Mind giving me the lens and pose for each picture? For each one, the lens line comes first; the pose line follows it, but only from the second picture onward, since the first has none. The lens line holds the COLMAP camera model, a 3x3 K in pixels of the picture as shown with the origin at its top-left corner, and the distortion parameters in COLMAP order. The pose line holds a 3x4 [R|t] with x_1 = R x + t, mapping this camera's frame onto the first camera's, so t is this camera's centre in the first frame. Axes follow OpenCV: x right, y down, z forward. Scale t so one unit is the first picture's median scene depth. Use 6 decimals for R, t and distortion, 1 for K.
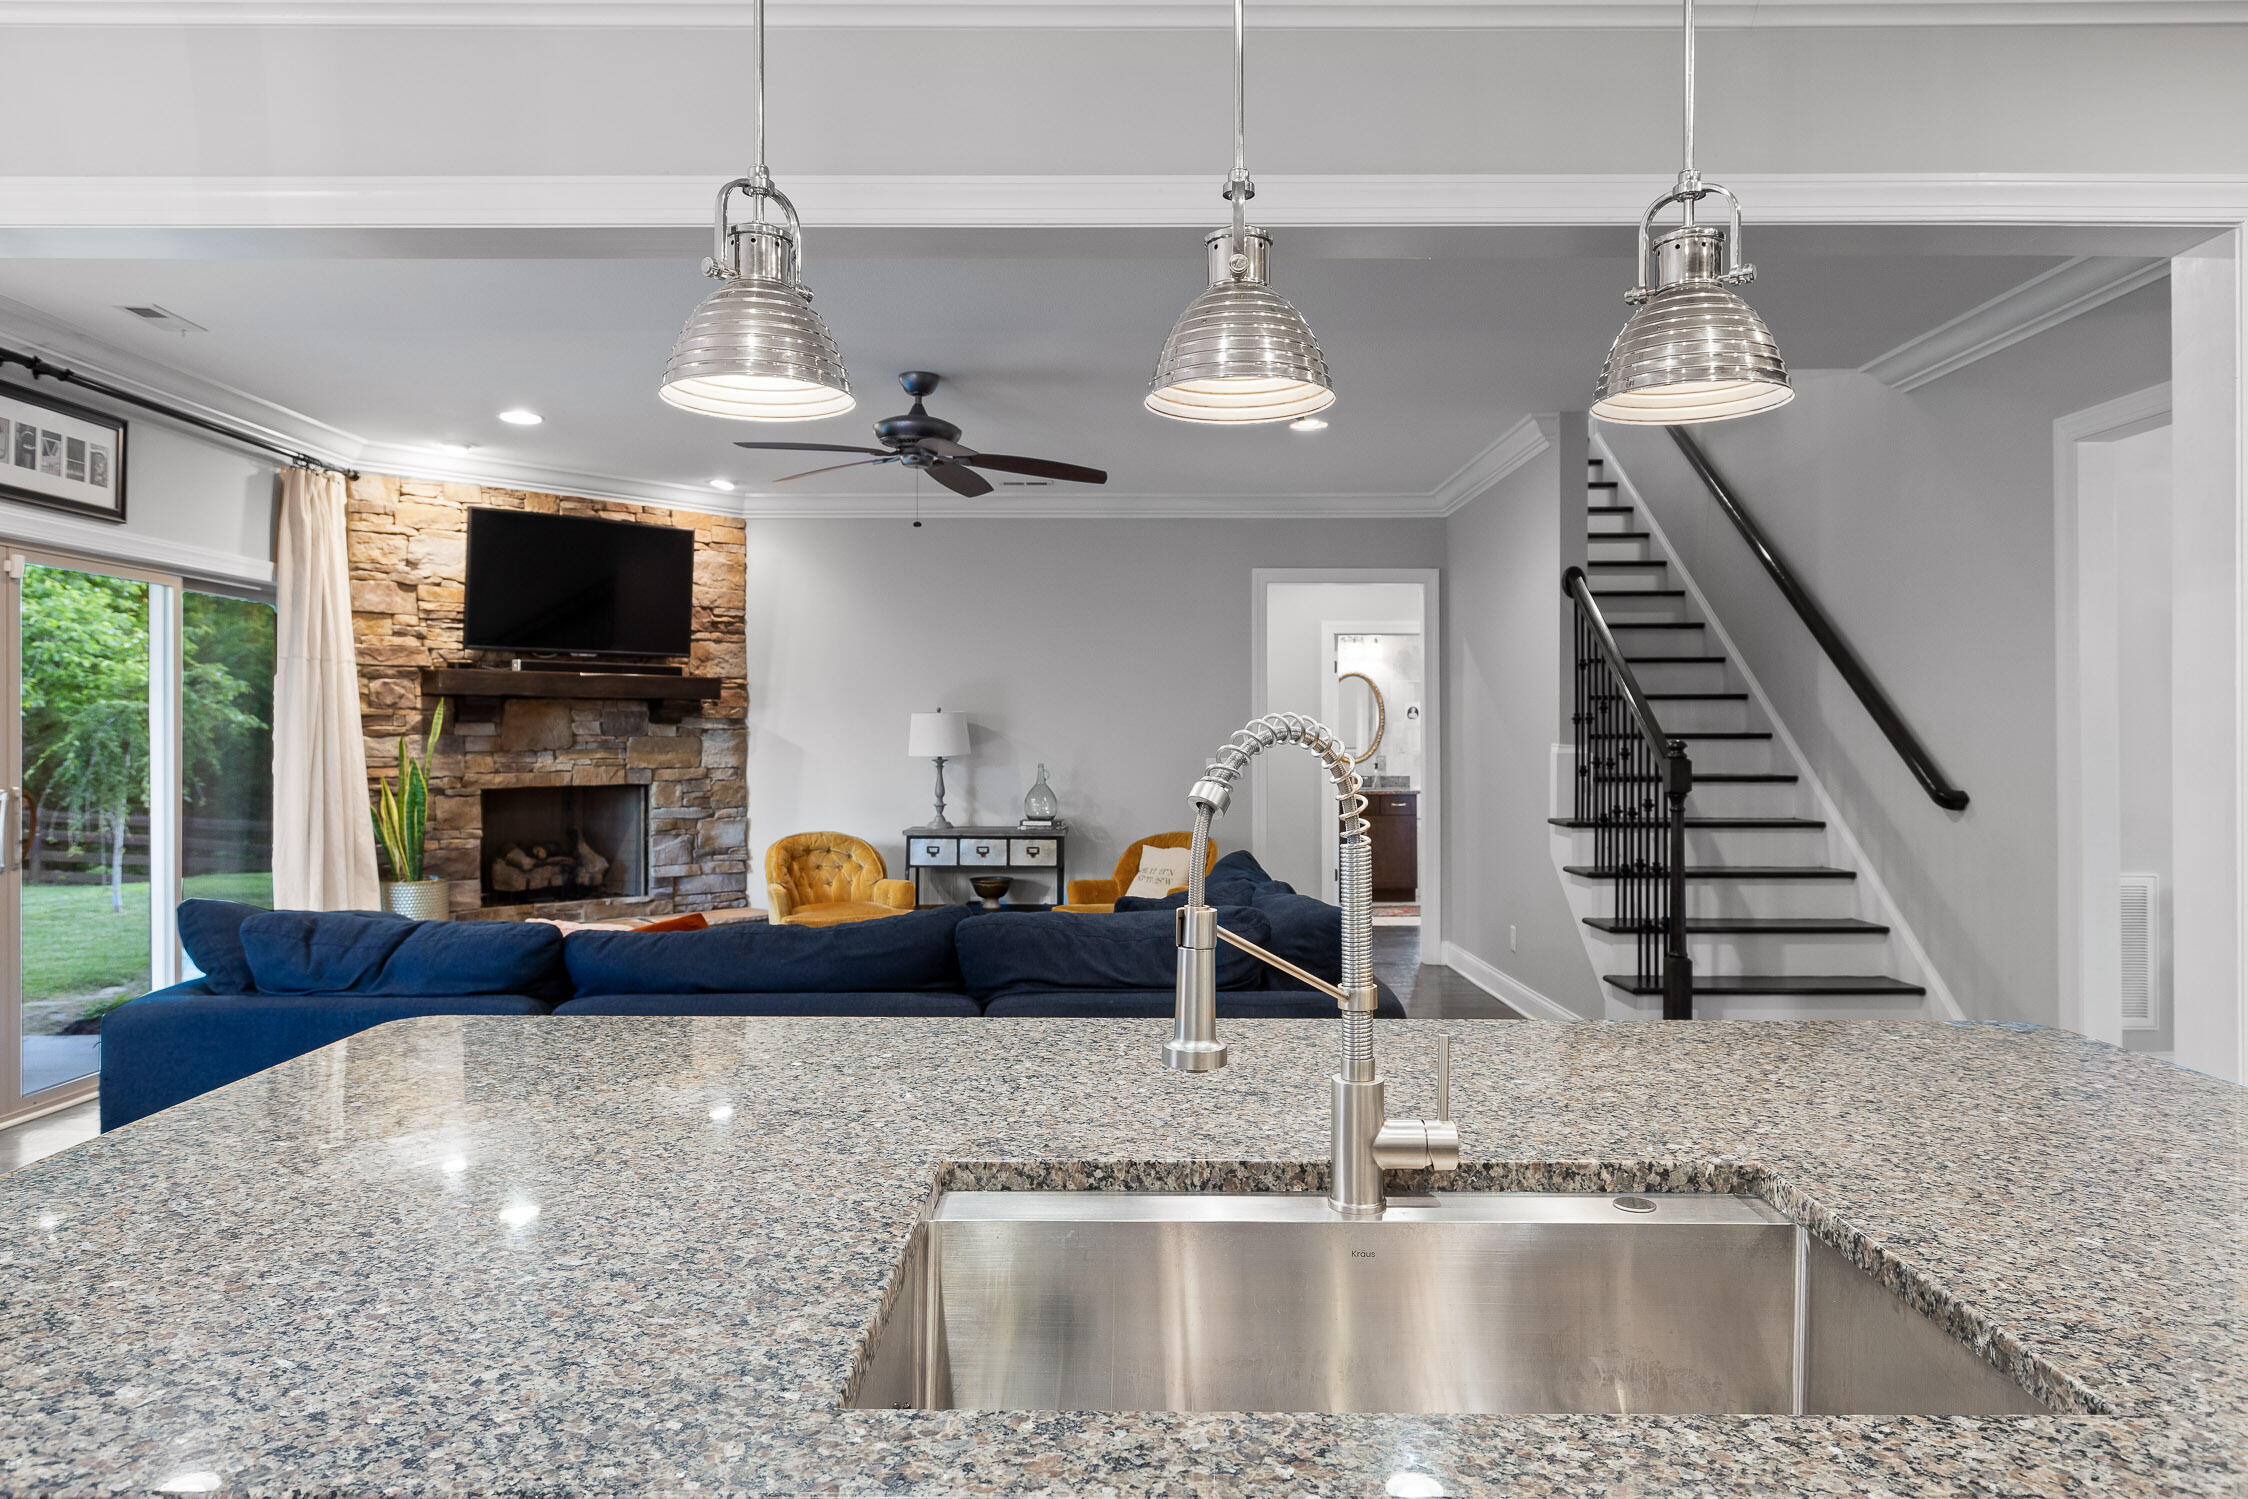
lens RADIAL K [[1458.1, 0, 1114.7], [0, 1458.1, 741.1], [0, 0, 1]] dist [-0.004550, 0.001614]
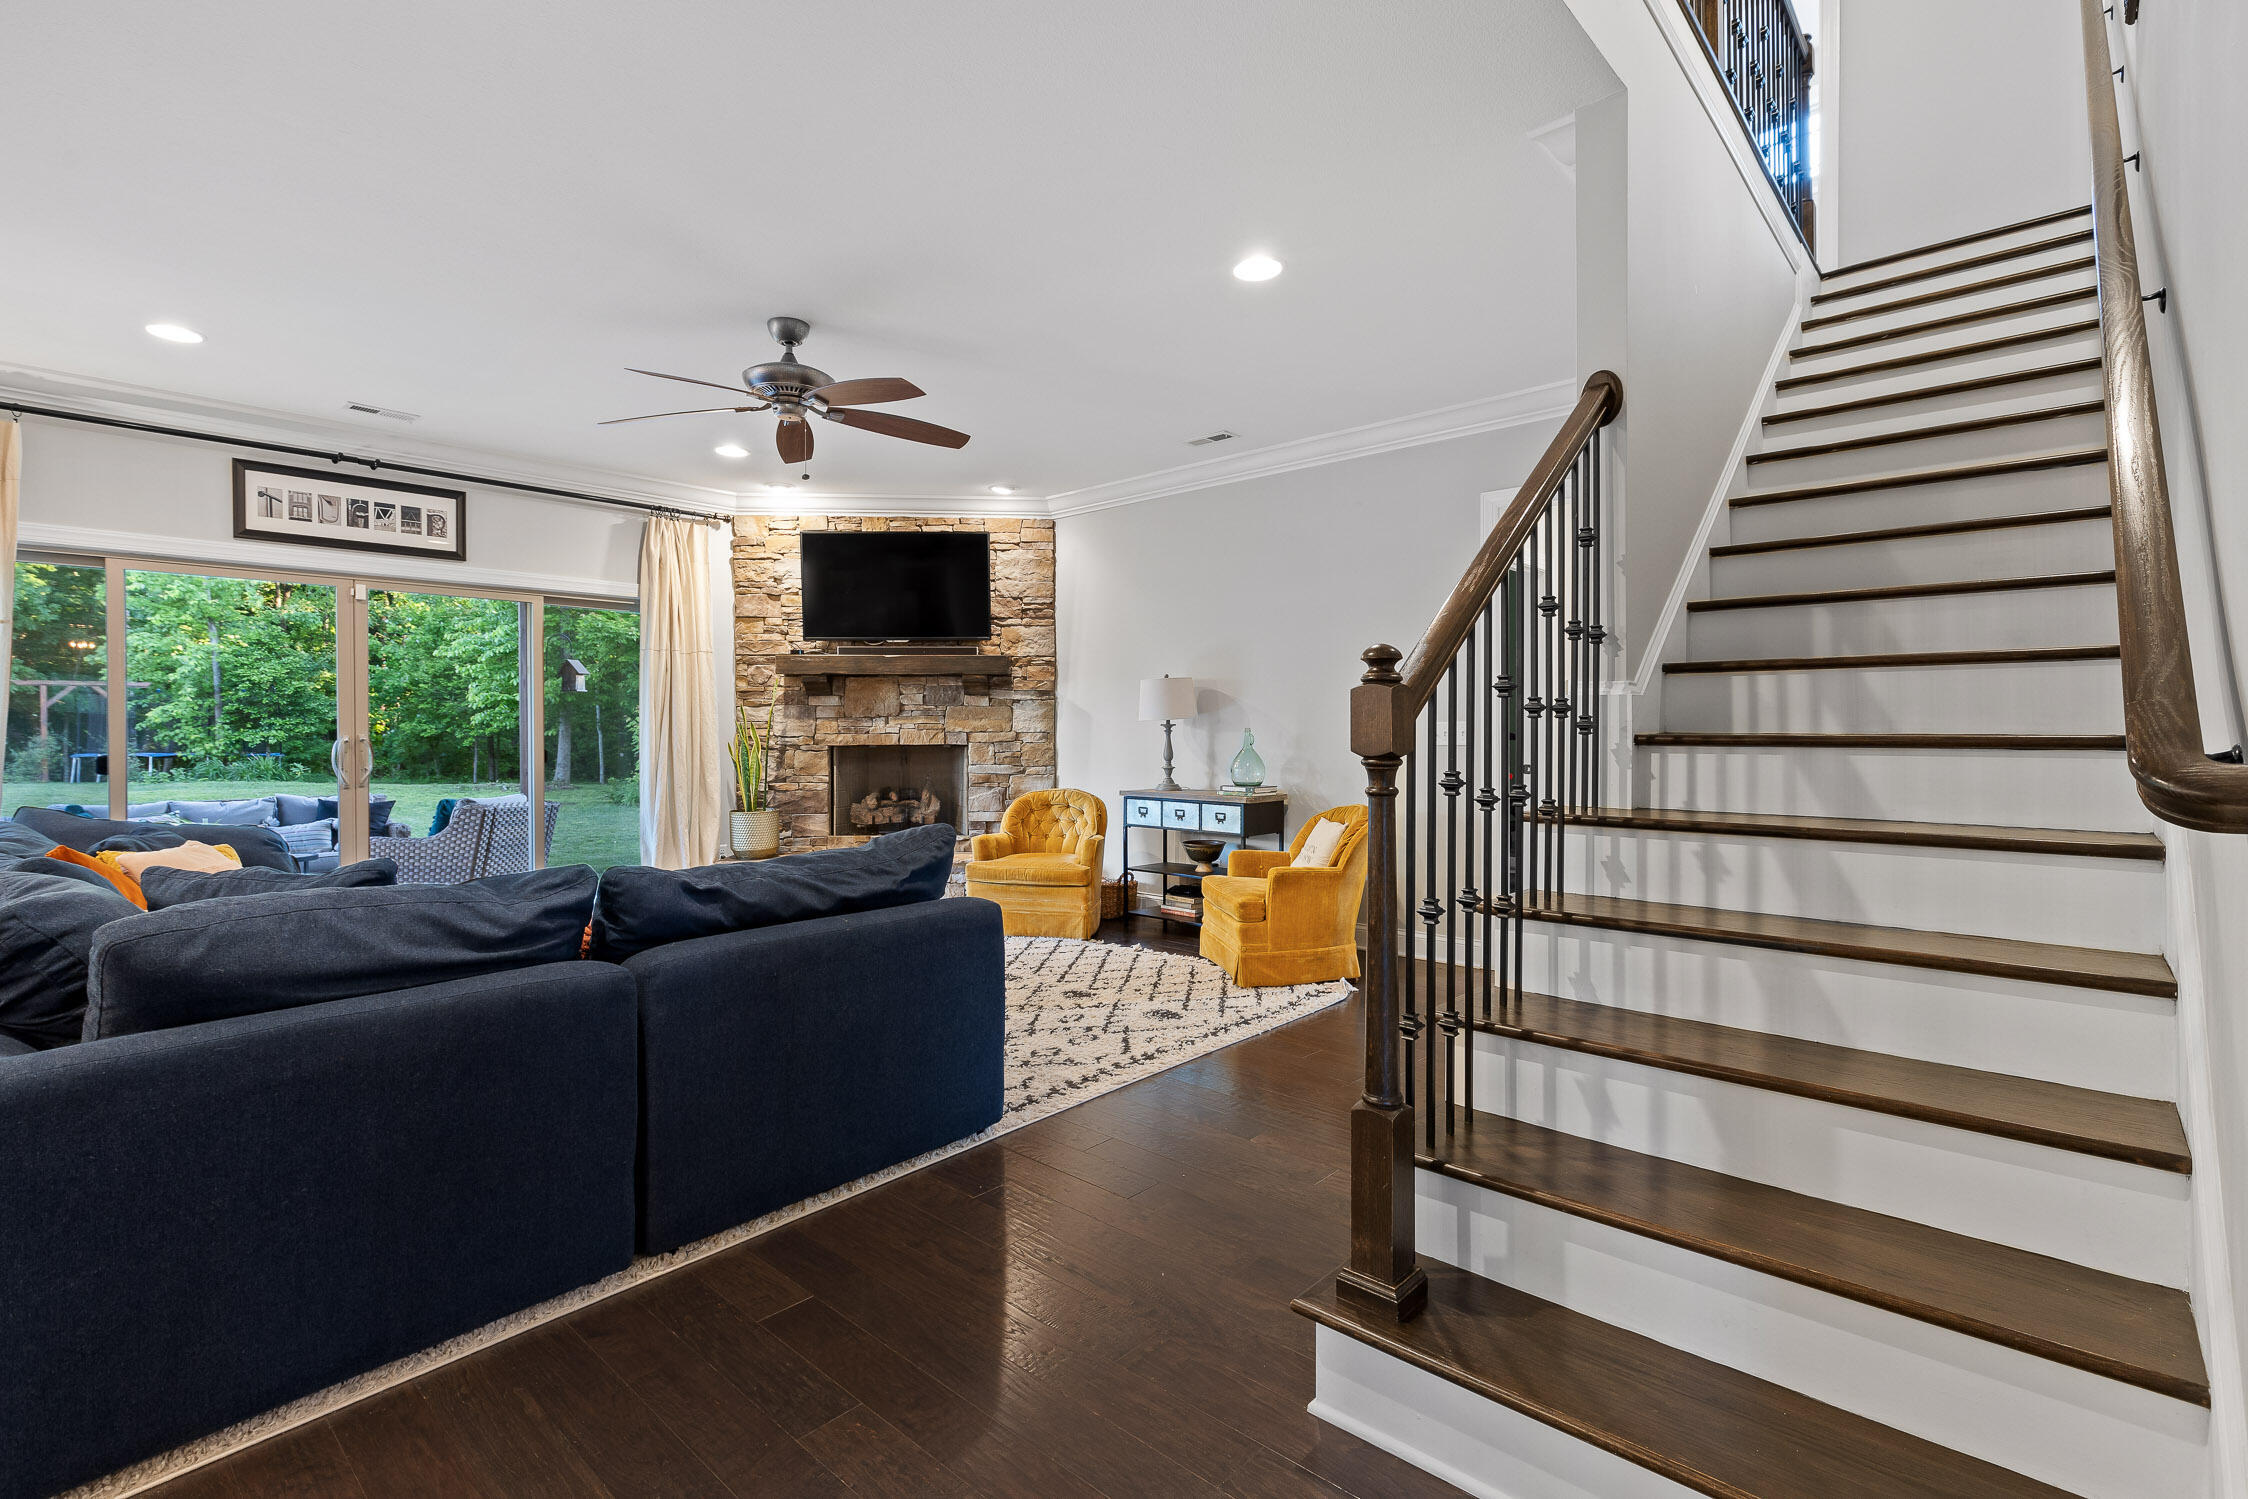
lens RADIAL K [[1030.3, 0, 1111.5], [0, 1030.3, 737.0], [0, 0, 1]] dist [0.003163, -0.001572]
pose [[0.737809, 0.003754, -0.674999, 0.358759], [0.001223, 0.999975, 0.006899, 0.017329], [0.675009, -0.005916, 0.737786, 0.448587]]
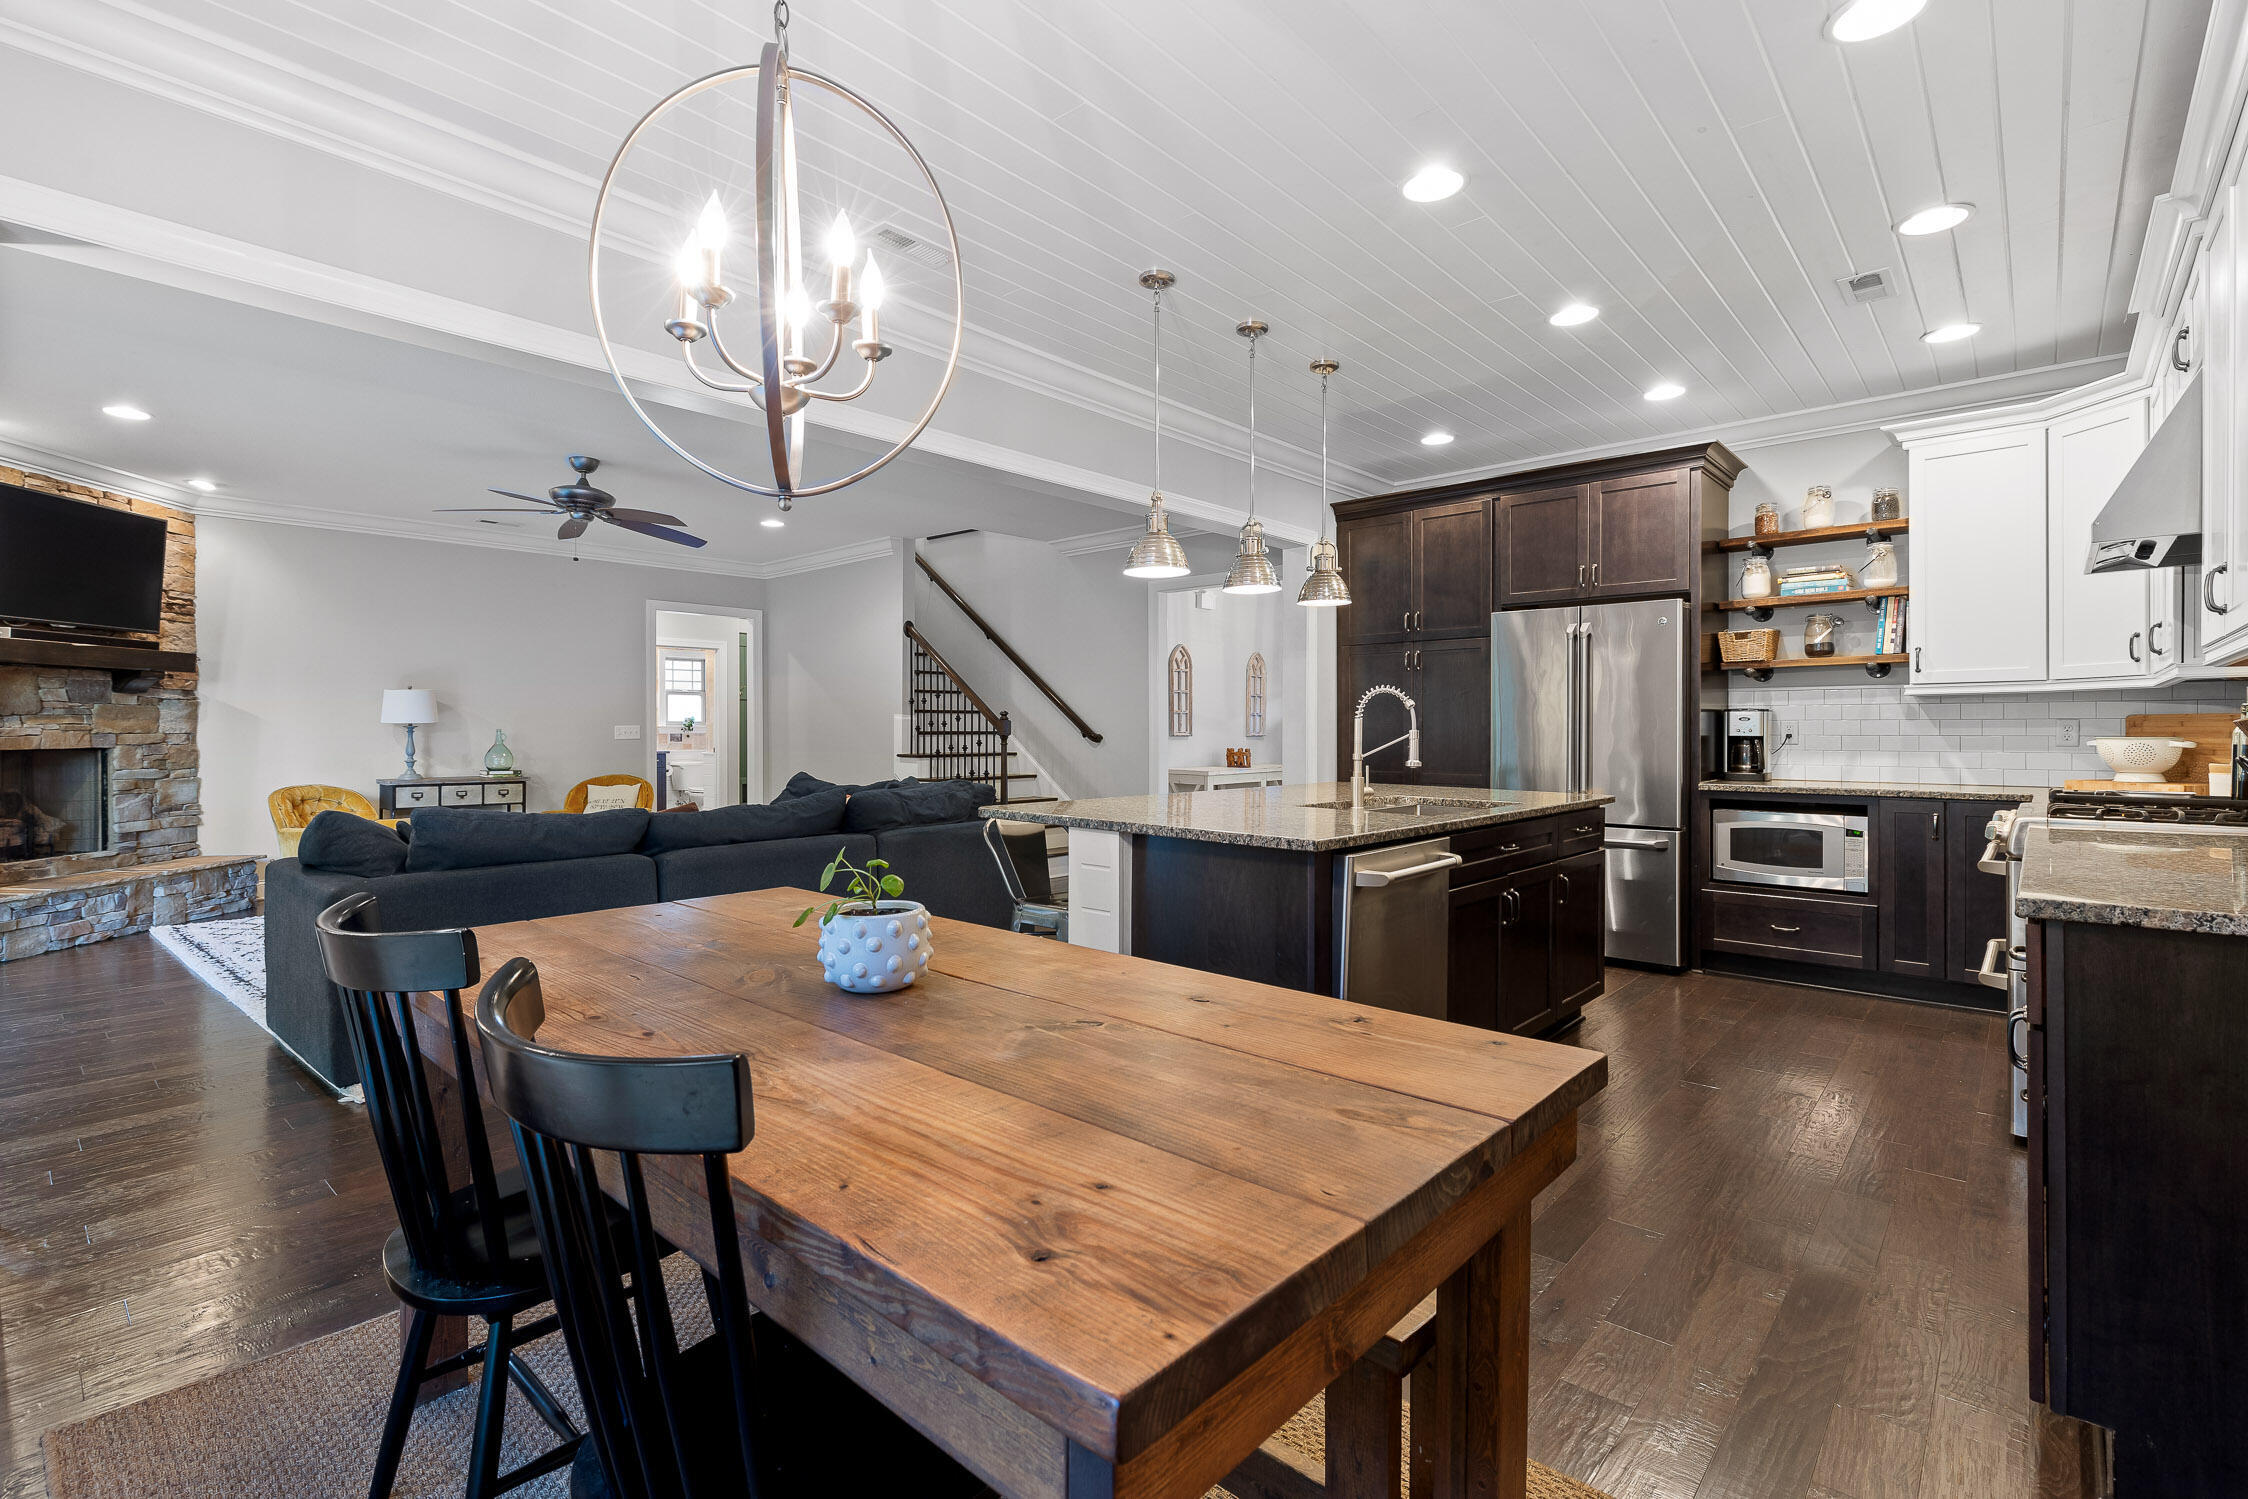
lens RADIAL K [[1030.3, 0, 1112.5], [0, 1030.3, 735.0], [0, 0, 1]] dist [0.003163, -0.001572]
pose [[0.674244, -0.006081, 0.738484, -0.388749], [0.000980, 0.999973, 0.007339, 0.015189], [-0.738508, -0.004225, 0.674231, -0.073255]]
